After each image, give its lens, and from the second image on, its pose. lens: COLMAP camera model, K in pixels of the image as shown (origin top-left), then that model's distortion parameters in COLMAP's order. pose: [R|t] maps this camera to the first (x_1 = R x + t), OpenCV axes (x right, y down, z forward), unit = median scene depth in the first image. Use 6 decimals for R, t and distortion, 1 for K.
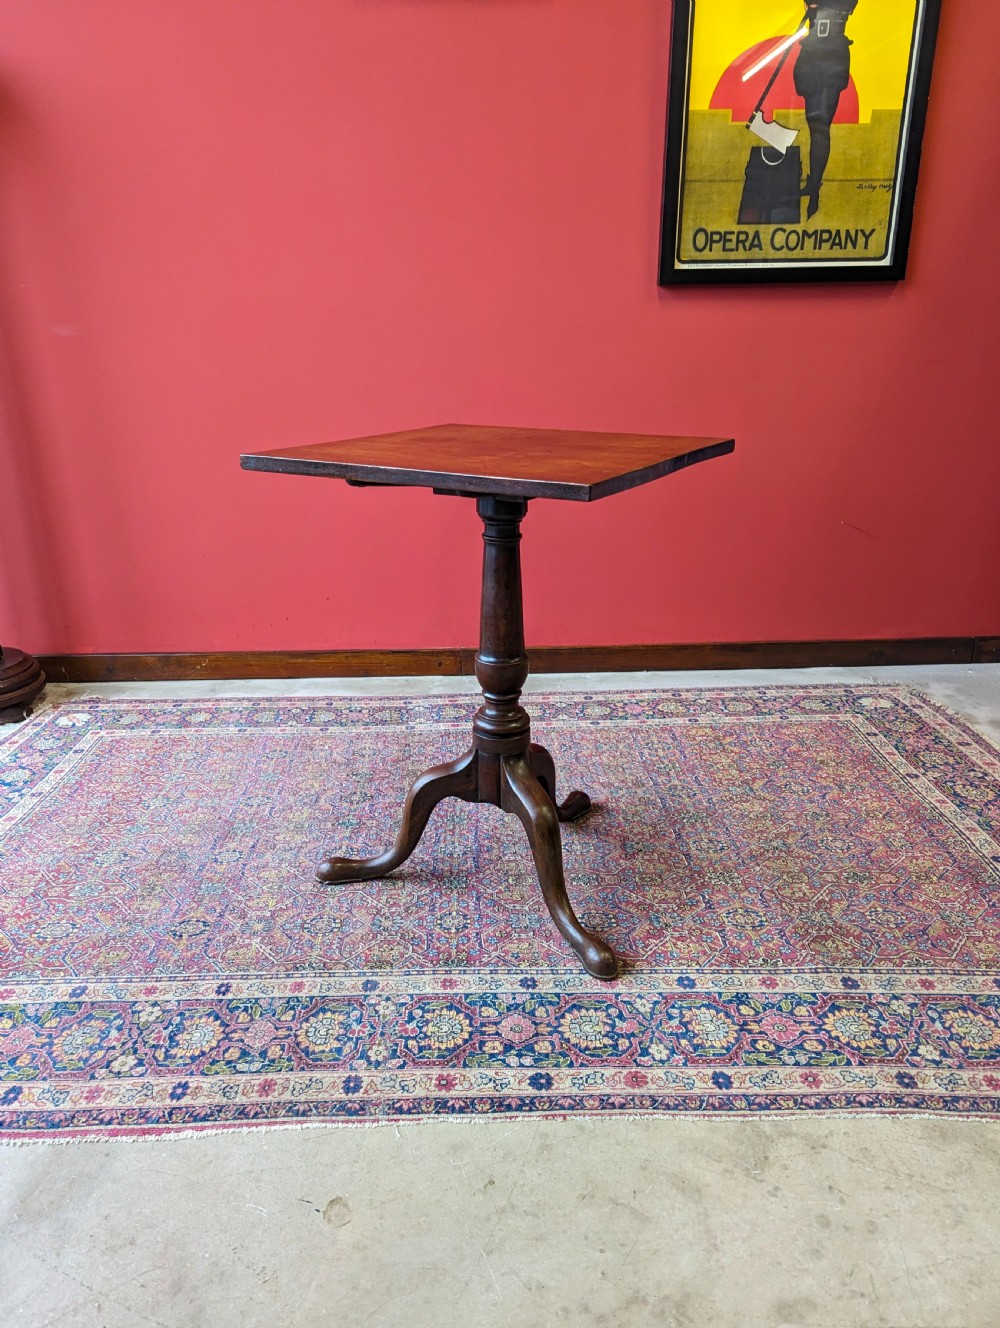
lens RADIAL K [[934.3, 0, 499.2], [0, 934.3, 657.3], [0, 0, 1]] dist [0.060380, -0.043290]
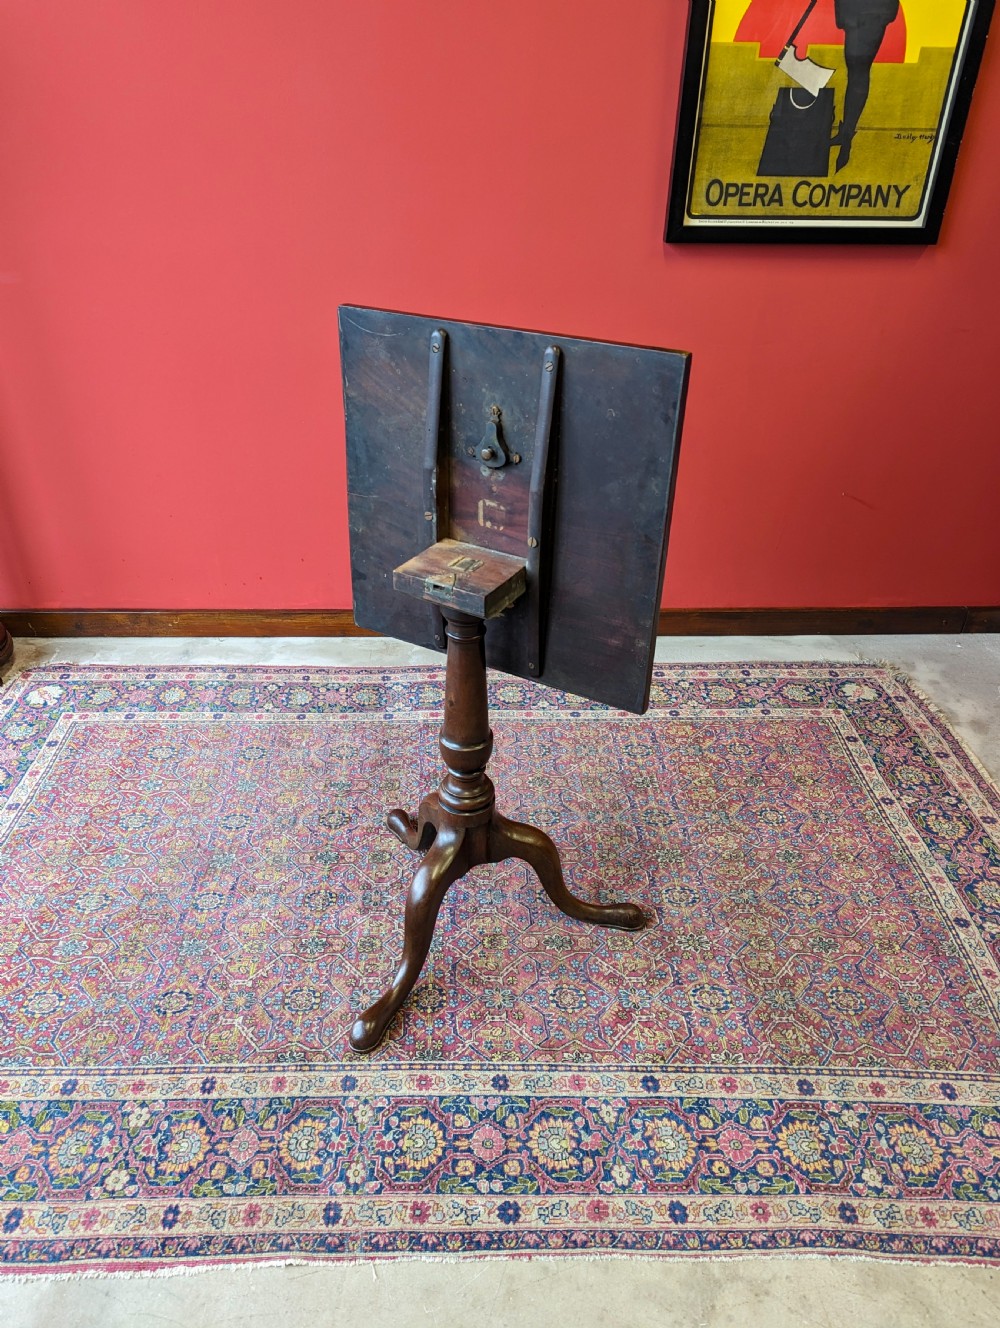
lens RADIAL K [[952.1, 0, 490.7], [0, 952.1, 629.5], [0, 0, 1]] dist [0.066694, -0.054865]
pose [[0.999716, 0.019857, 0.013152, -0.003861], [-0.022048, 0.980429, 0.195633, -0.373662], [-0.009010, -0.195867, 0.980589, 0.049348]]
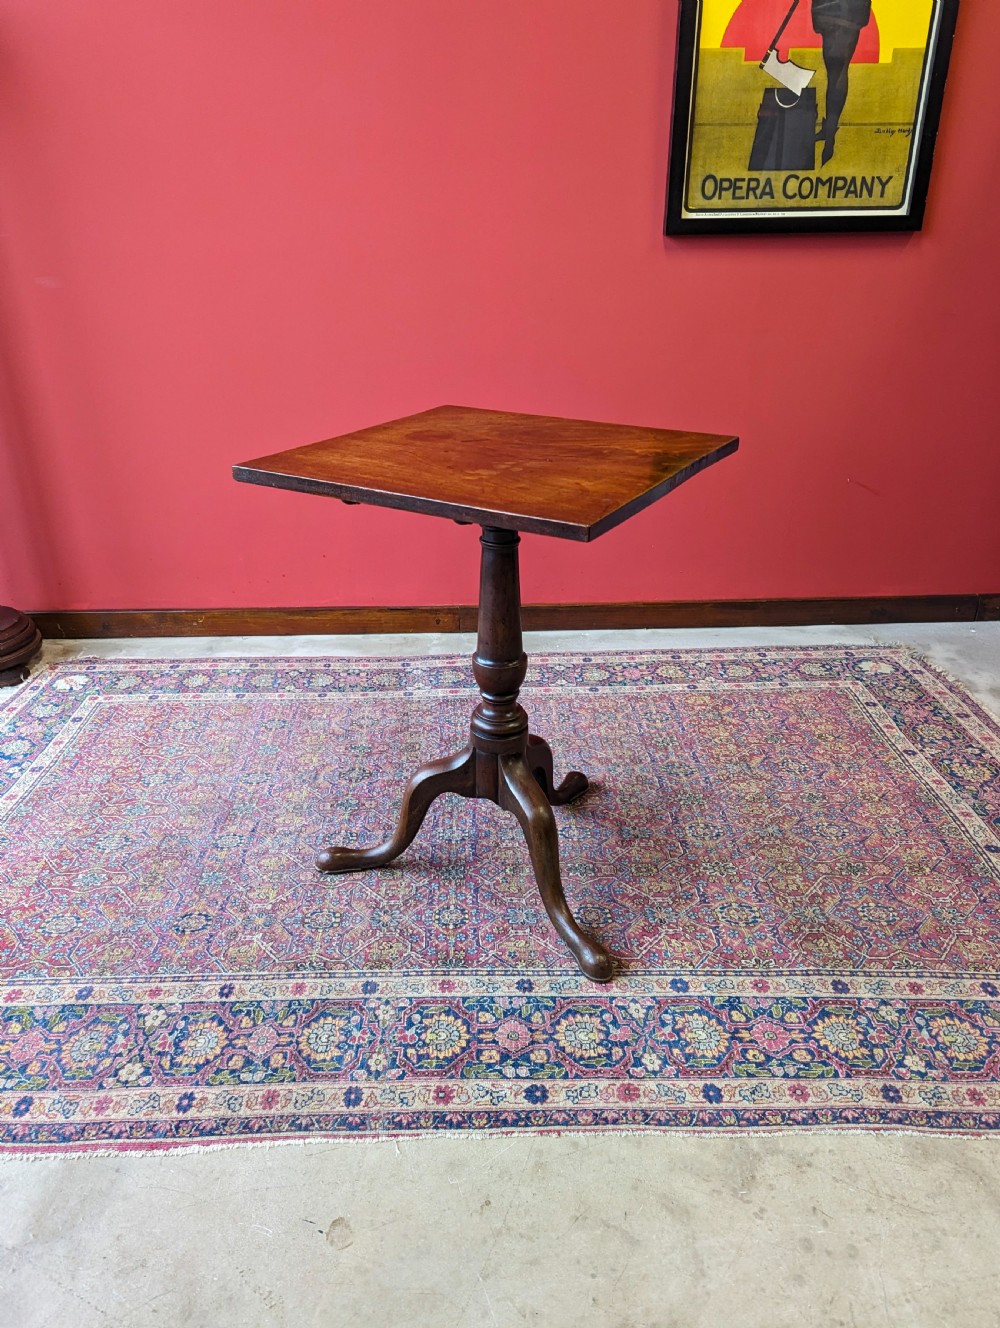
lens RADIAL K [[942.2, 0, 496.9], [0, 942.2, 631.7], [0, 0, 1]] dist [0.066356, -0.052003]
pose [[0.999995, 0.002576, -0.001667, 0.001456], [-0.002438, 0.996908, 0.078539, -0.122307], [0.001864, -0.078534, 0.996910, 0.002528]]
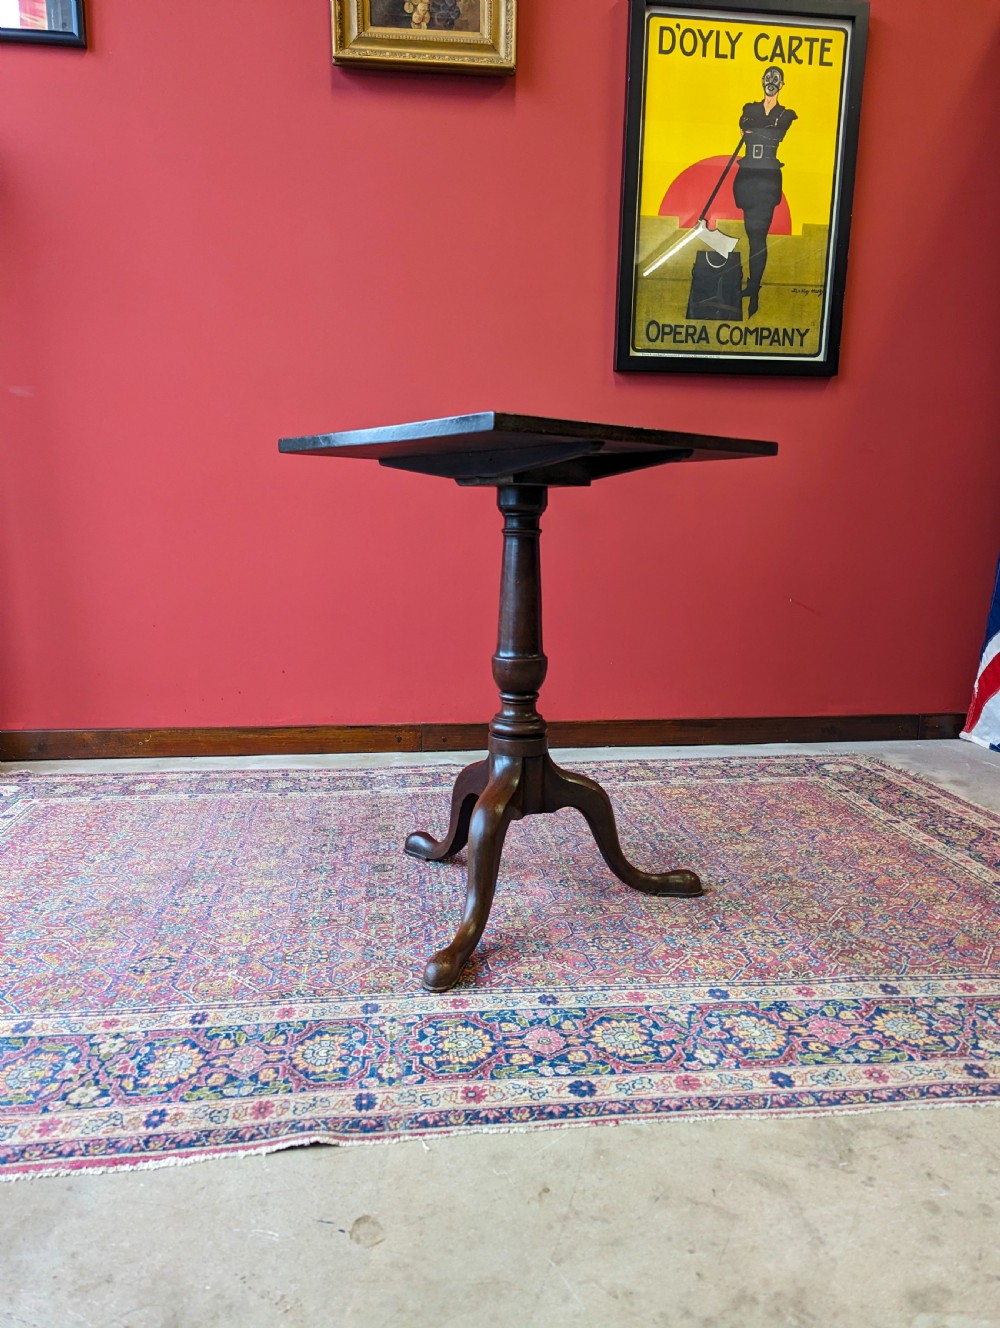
lens RADIAL K [[911.7, 0, 503.1], [0, 911.7, 677.9], [0, 0, 1]] dist [0.074578, -0.062232]
pose [[0.994838, 0.003050, 0.101426, -0.106207], [0.012809, 0.987778, -0.155337, 0.186010], [-0.100660, 0.155835, 0.982641, 0.096751]]
